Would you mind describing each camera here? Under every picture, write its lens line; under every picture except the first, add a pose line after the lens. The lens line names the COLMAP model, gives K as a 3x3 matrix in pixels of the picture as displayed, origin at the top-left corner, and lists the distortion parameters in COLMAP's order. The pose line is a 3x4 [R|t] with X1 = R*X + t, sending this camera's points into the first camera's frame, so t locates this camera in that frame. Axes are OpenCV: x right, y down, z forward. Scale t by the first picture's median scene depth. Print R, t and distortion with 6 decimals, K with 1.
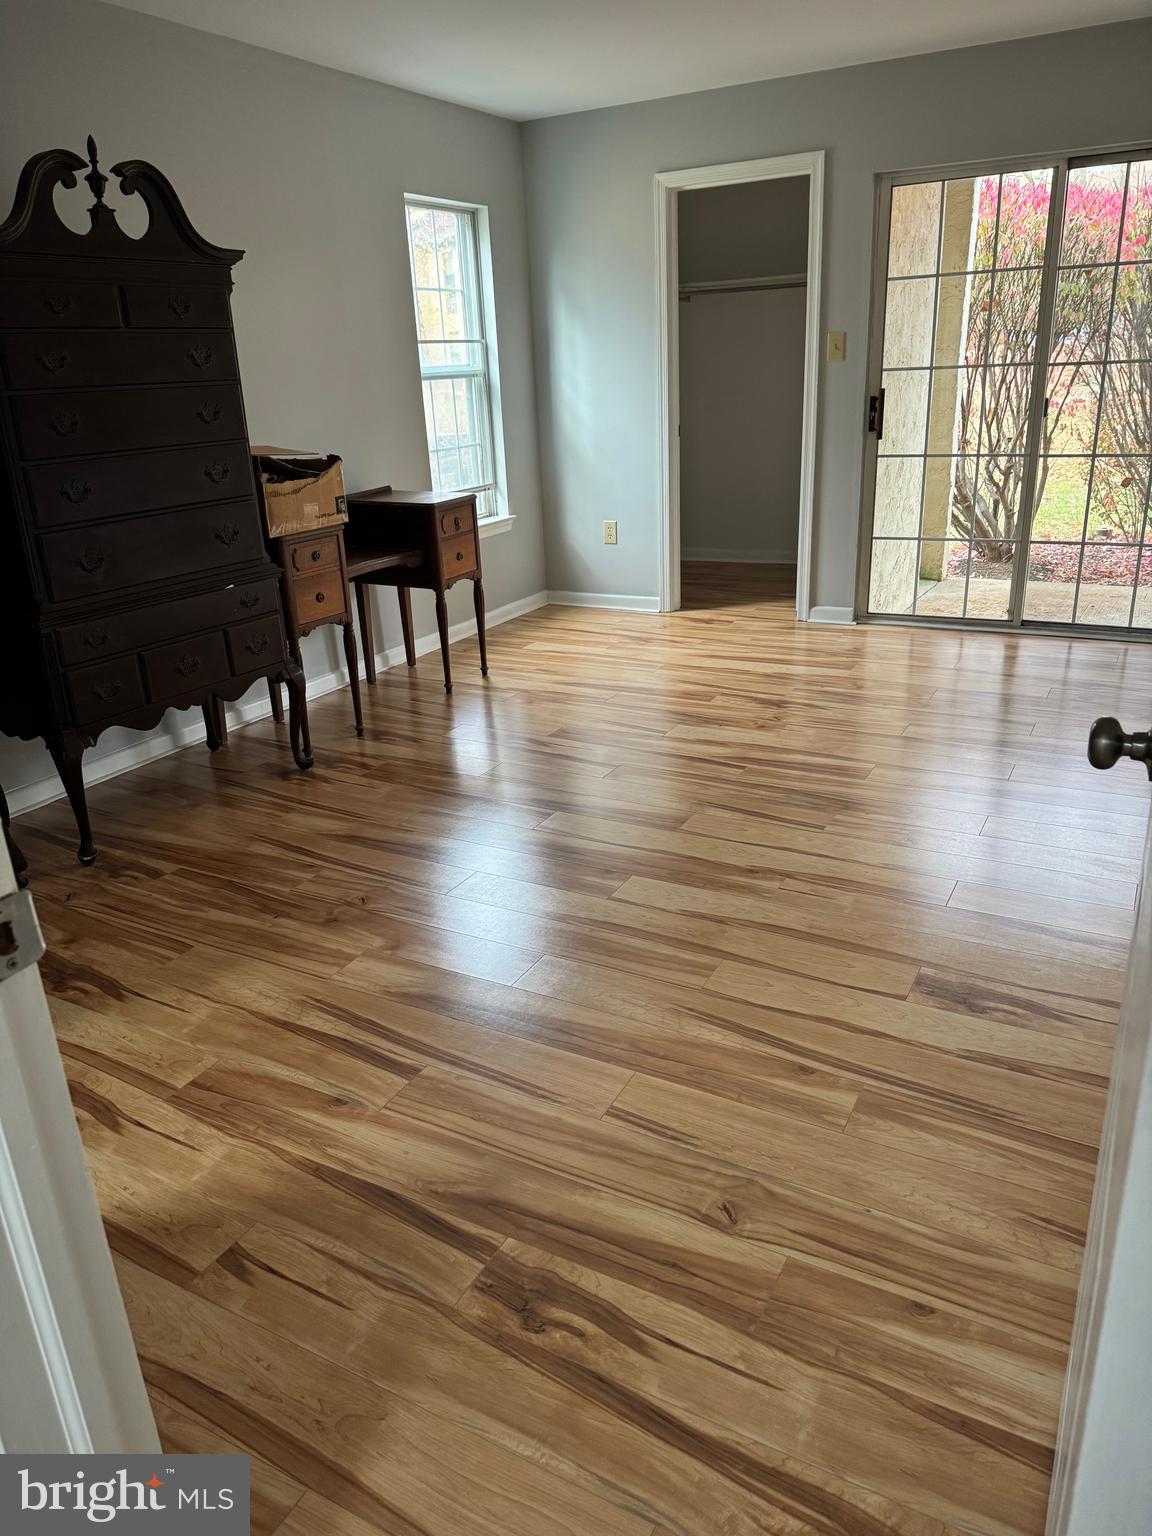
lens RADIAL K [[1058.4, 0, 575.2], [0, 1058.4, 778.0], [0, 0, 1]] dist [0.053322, -0.062753]
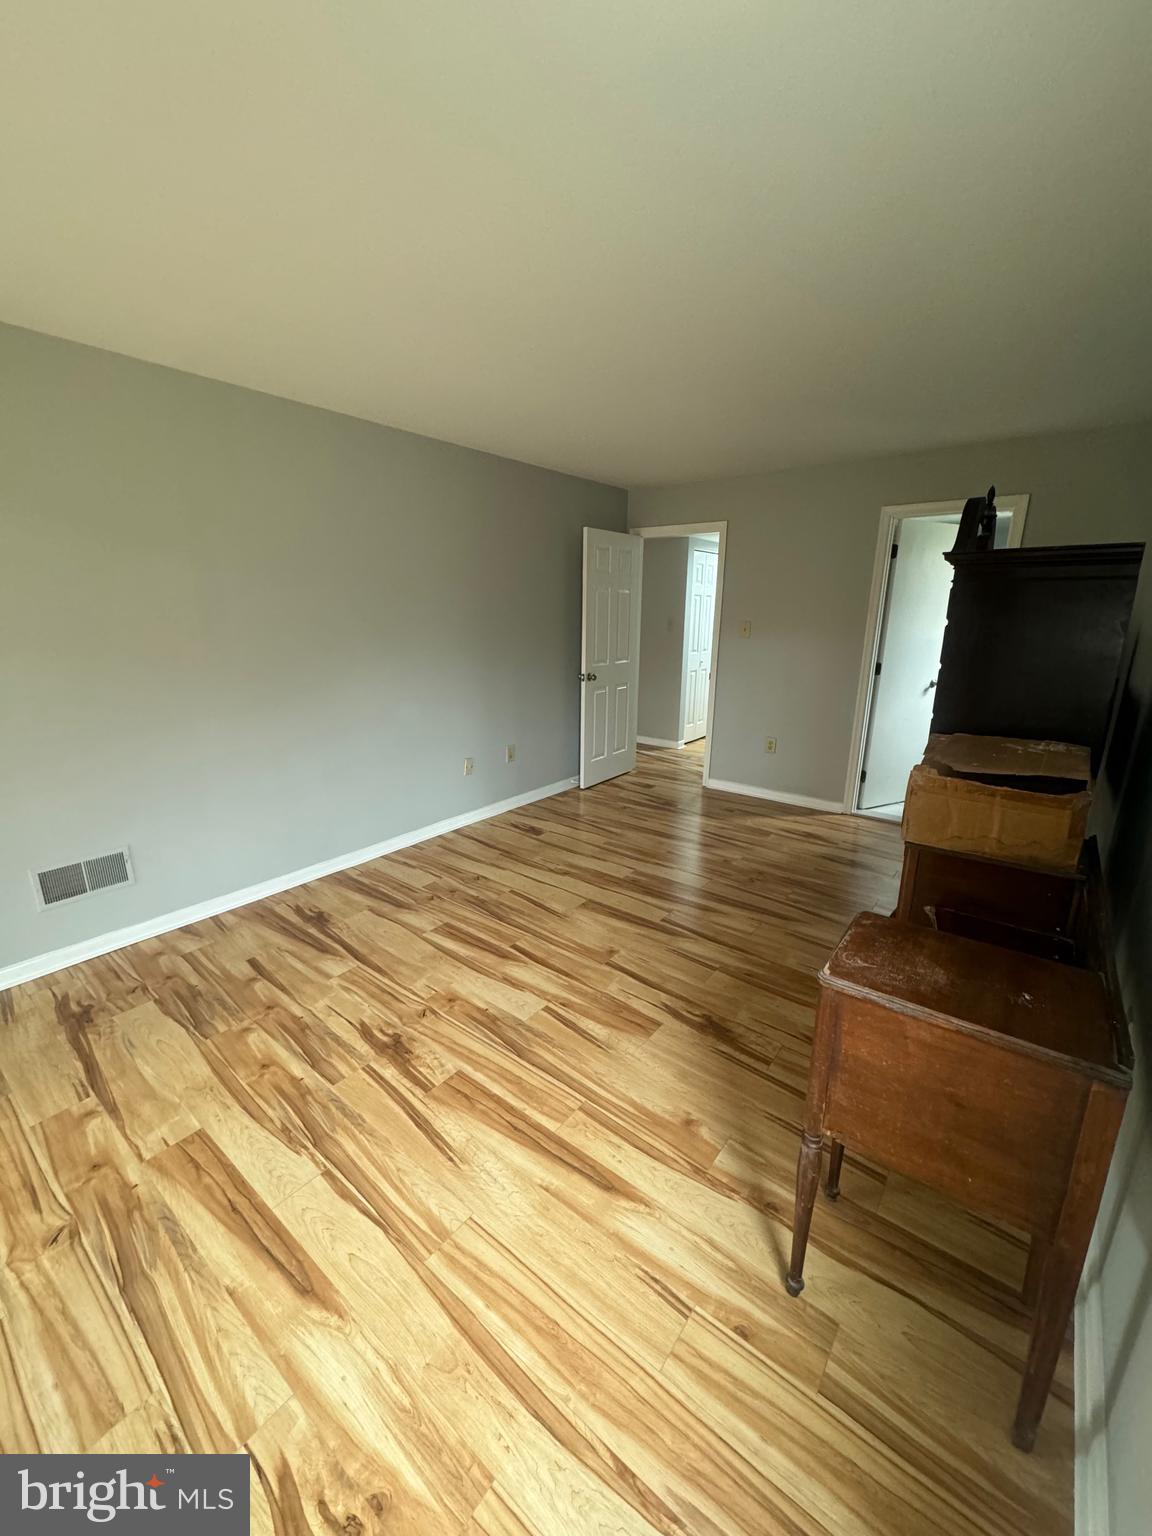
lens RADIAL K [[601.5, 0, 574.6], [0, 601.5, 765.0], [0, 0, 1]] dist [-0.004569, 0.000516]
pose [[-0.985111, -0.001442, 0.171913, -0.056465], [0.098941, 0.813013, 0.573778, -0.766018], [-0.140595, 0.582244, -0.800765, 1.816652]]
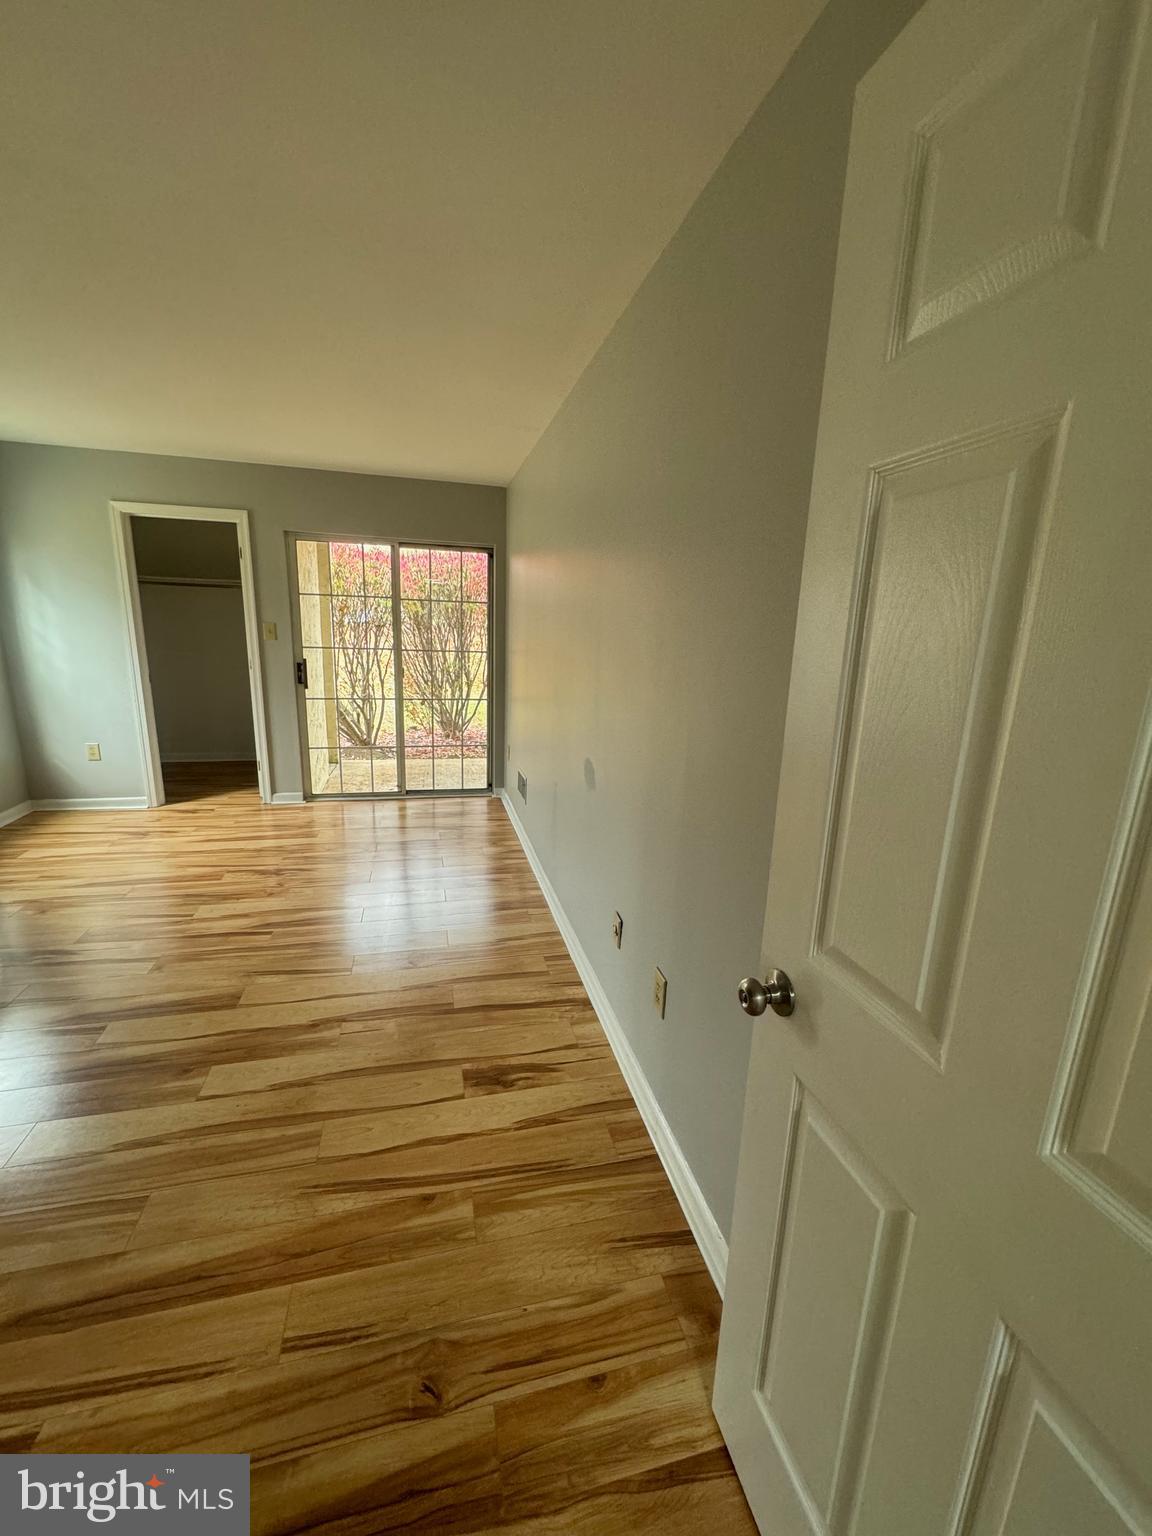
lens RADIAL K [[601.5, 0, 572.3], [0, 601.5, 774.3], [0, 0, 1]] dist [-0.004569, 0.000516]
pose [[0.730237, -0.092490, 0.676904, -0.077151], [0.178885, 0.982112, -0.058787, -0.119085], [-0.659359, 0.164016, 0.733720, 0.177651]]
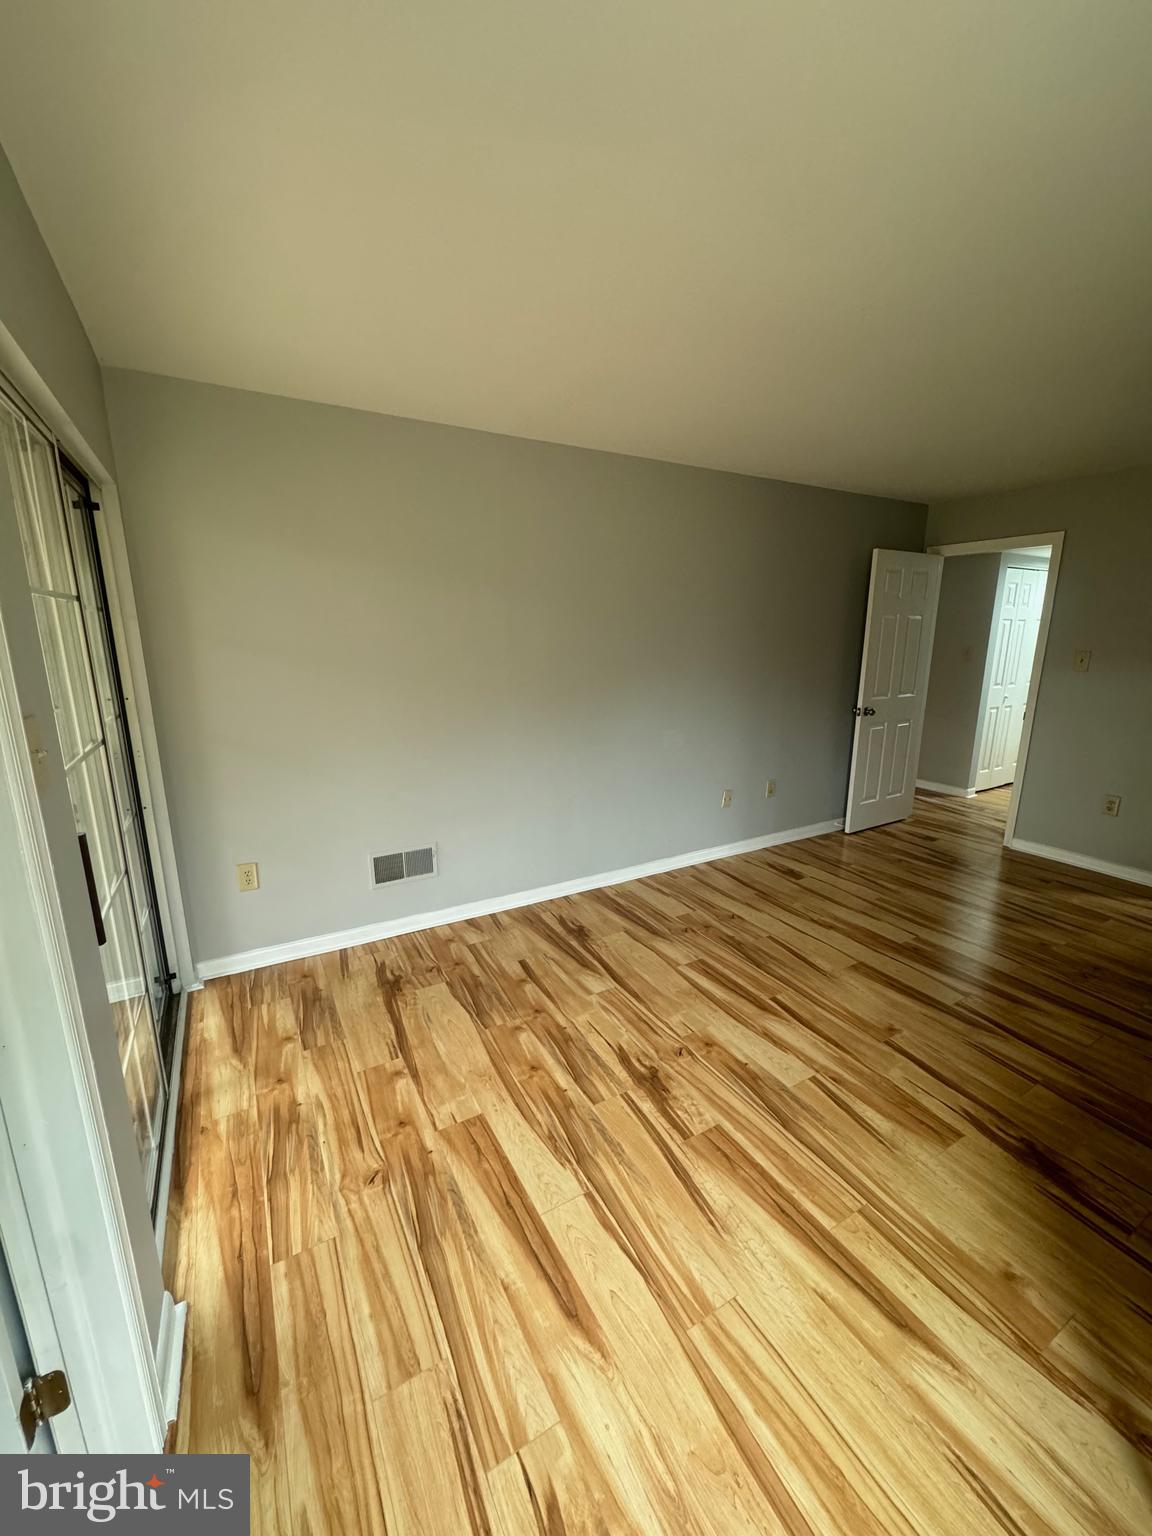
lens RADIAL K [[601.5, 0, 582.8], [0, 601.5, 767.8], [0, 0, 1]] dist [-0.004569, 0.000516]
pose [[-0.851757, -0.064068, 0.520006, 0.002043], [0.230036, 0.845990, 0.481024, -0.775135], [-0.470738, 0.529335, -0.705840, 1.812250]]
